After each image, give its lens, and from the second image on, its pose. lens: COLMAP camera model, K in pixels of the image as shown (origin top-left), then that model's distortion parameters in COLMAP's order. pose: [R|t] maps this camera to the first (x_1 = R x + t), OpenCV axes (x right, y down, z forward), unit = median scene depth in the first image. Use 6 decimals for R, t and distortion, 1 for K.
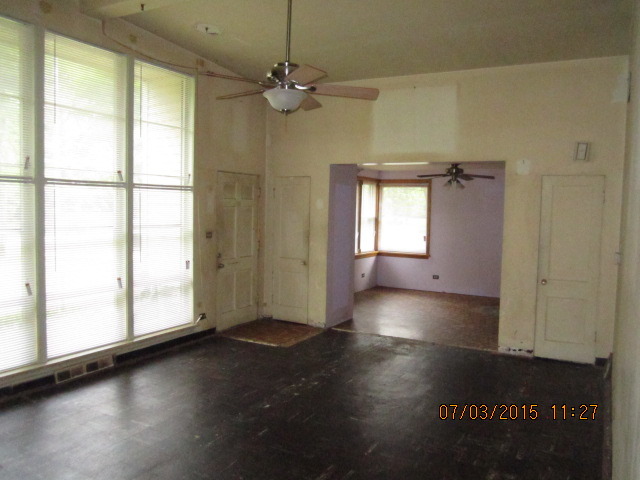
lens RADIAL K [[525.8, 0, 318.9], [0, 525.8, 240.2], [0, 0, 1]] dist [-0.053579, 0.002503]
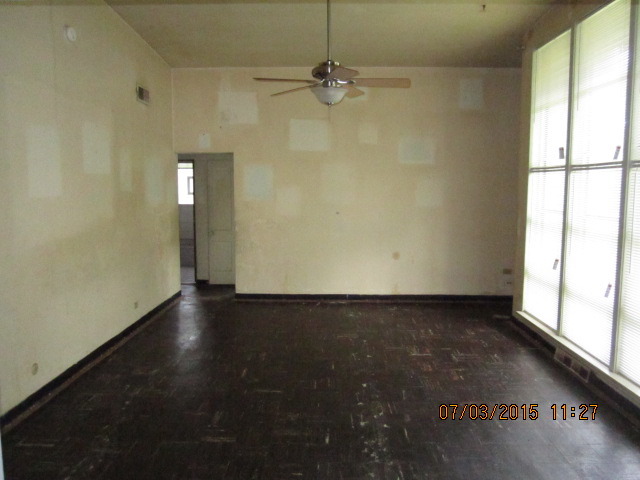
lens RADIAL K [[525.8, 0, 321.8], [0, 525.8, 238.5], [0, 0, 1]] dist [-0.053579, 0.002503]
pose [[-0.878816, 0.029019, -0.476278, 0.576751], [-0.051093, 0.986687, 0.154394, -0.148352], [0.474418, 0.160018, -0.865634, 2.308503]]
